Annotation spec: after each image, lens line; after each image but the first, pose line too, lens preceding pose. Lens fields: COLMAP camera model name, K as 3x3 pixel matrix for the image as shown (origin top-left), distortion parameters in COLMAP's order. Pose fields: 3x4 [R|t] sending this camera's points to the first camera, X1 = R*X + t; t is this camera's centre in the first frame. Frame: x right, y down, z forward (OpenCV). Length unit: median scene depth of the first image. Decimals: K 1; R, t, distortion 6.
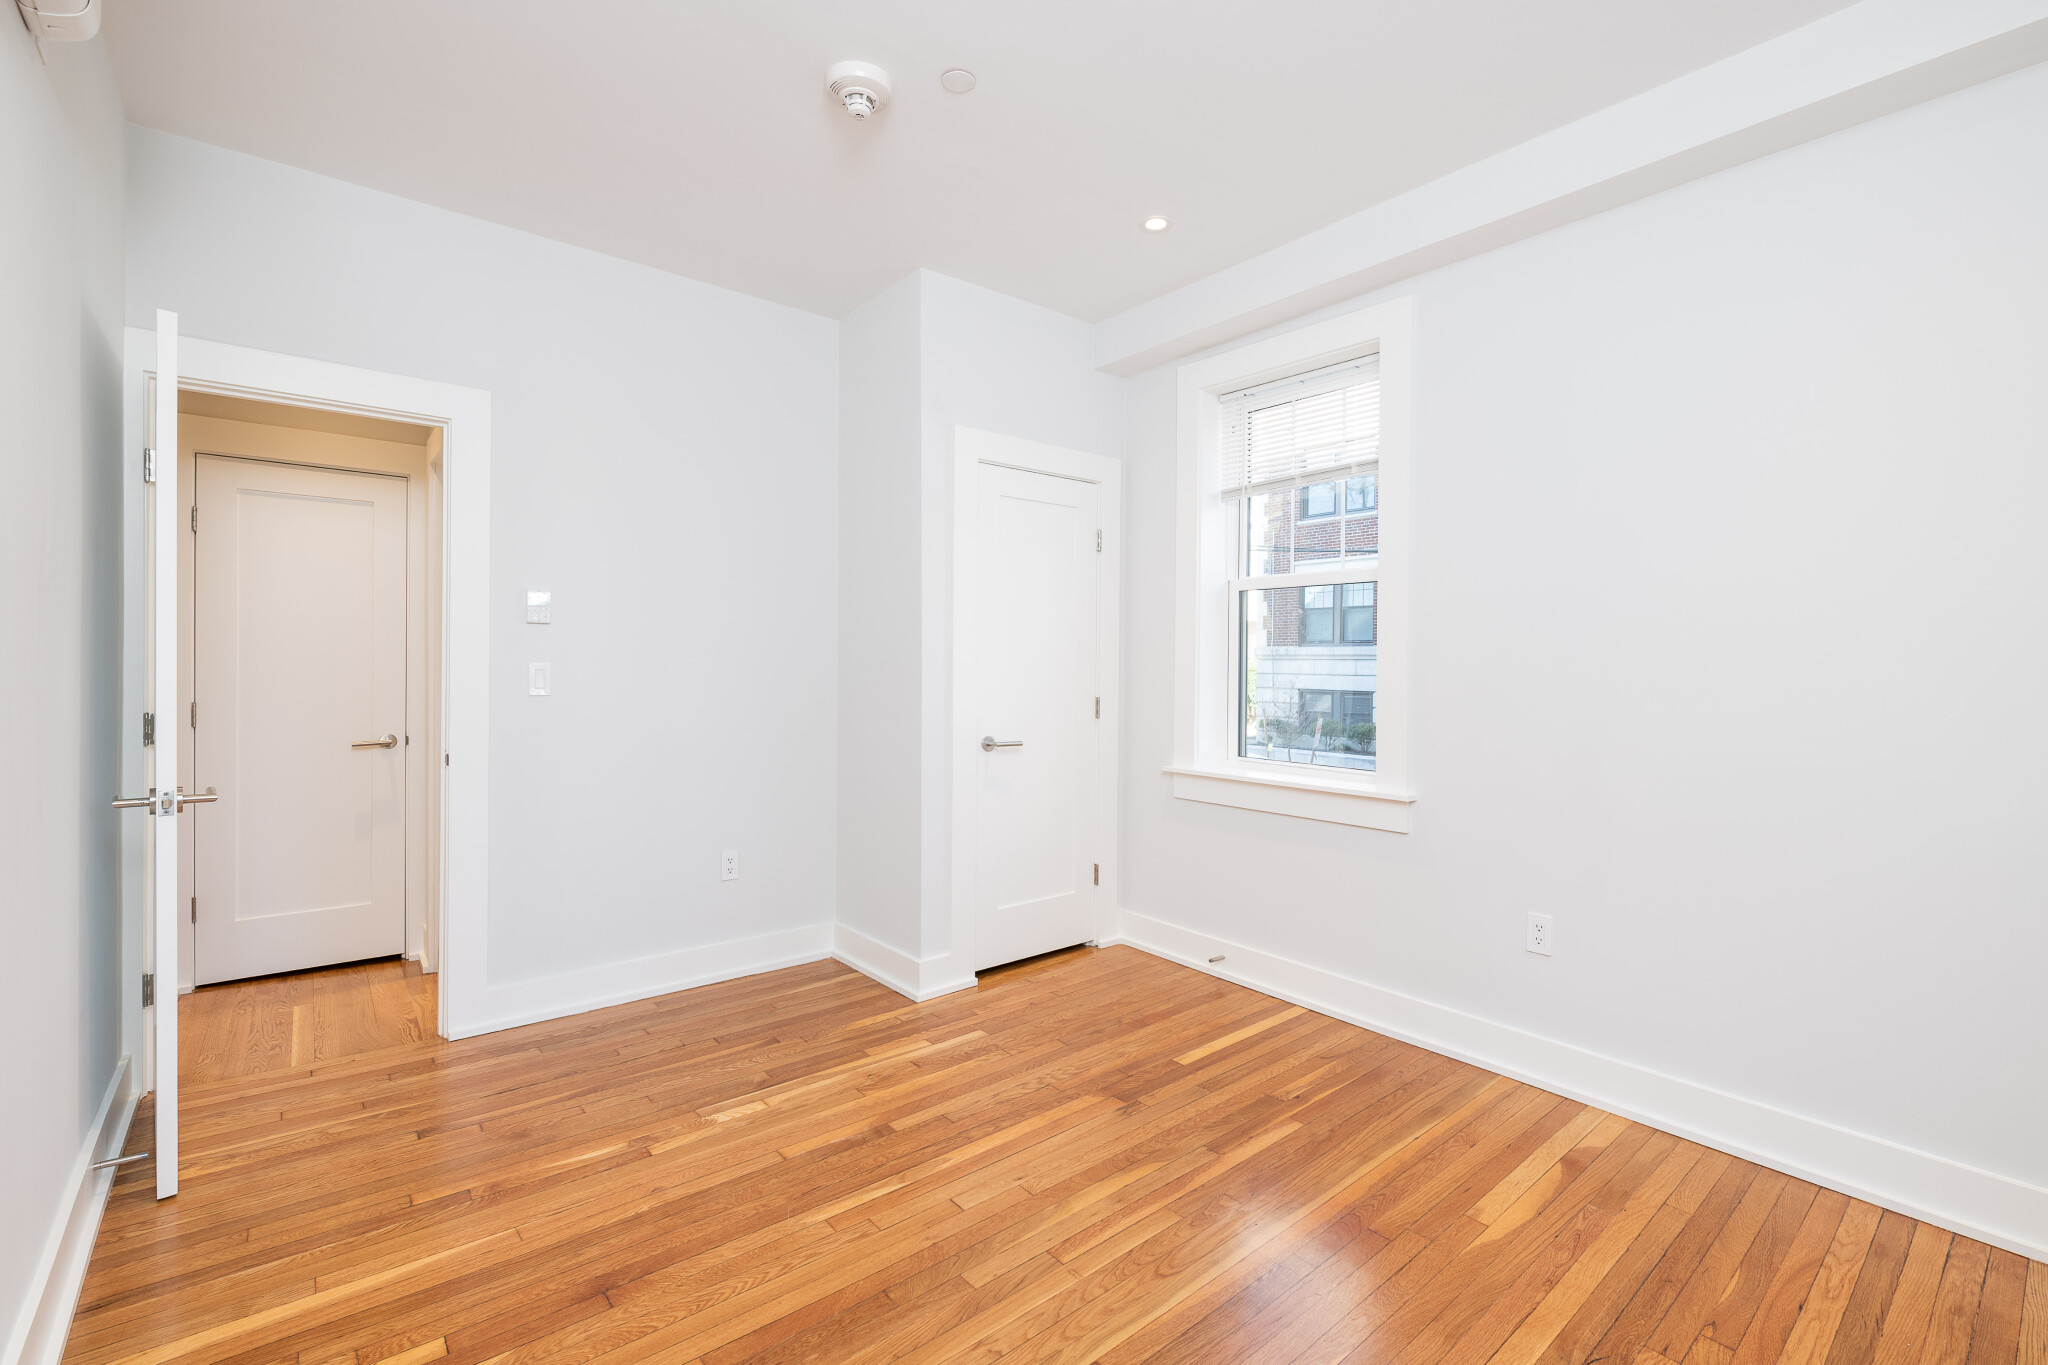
lens RADIAL K [[865.7, 0, 1007.5], [0, 865.7, 673.8], [0, 0, 1]] dist [-0.000282, -0.000148]
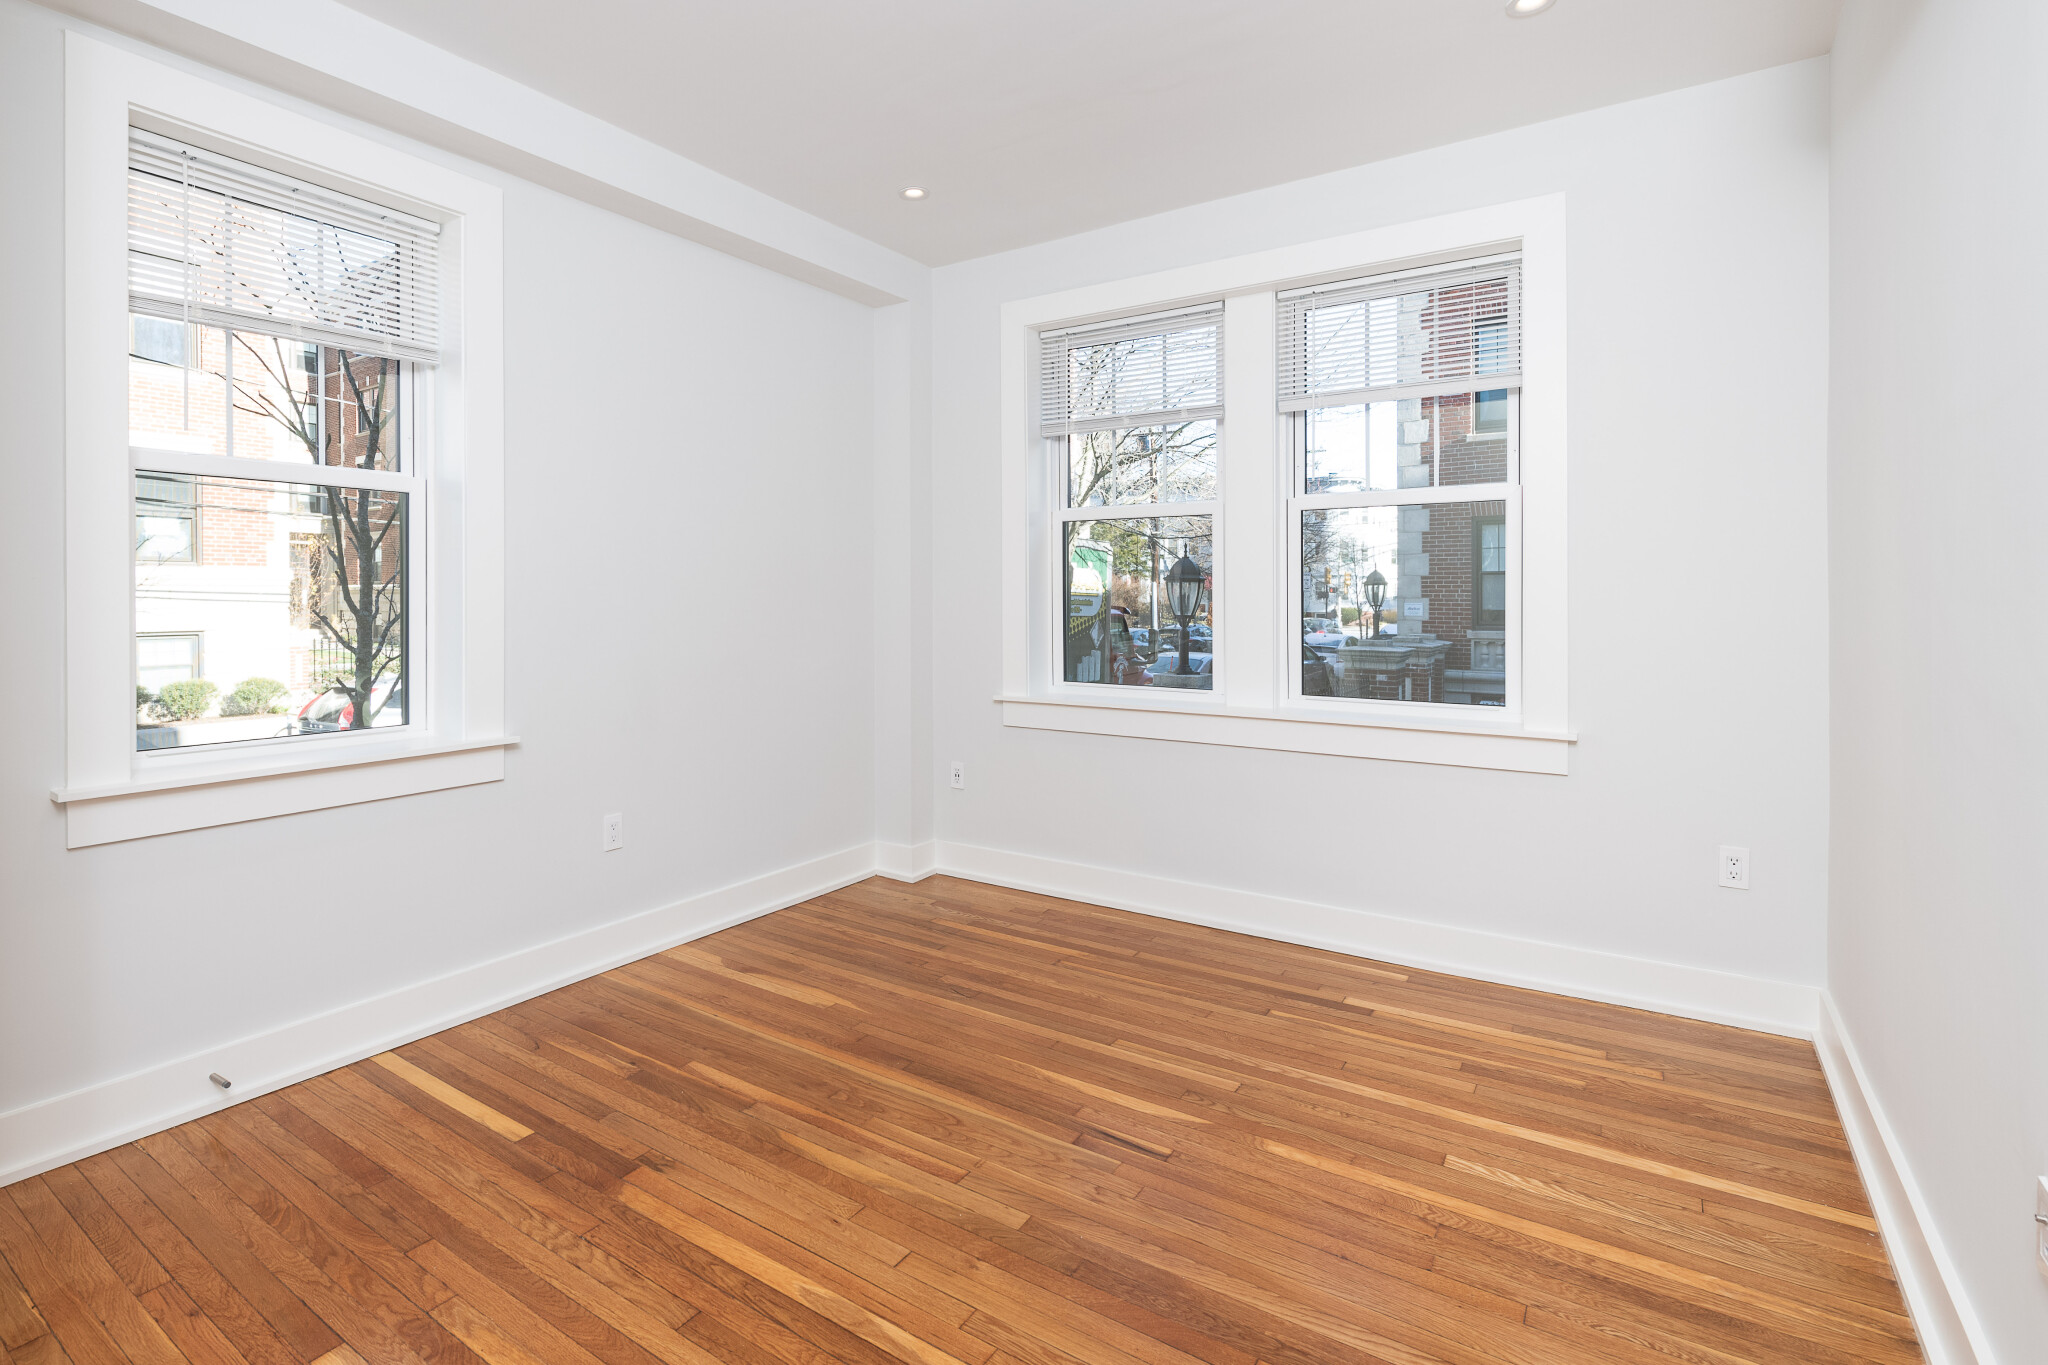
lens RADIAL K [[983.1, 0, 942.4], [0, 983.1, 594.5], [0, 0, 1]] dist [0.005459, 0.000570]
pose [[-0.256719, -0.003177, 0.966481, -0.772843], [0.009800, 0.999935, 0.005891, -0.011219], [-0.966437, 0.010984, -0.256671, 0.964577]]
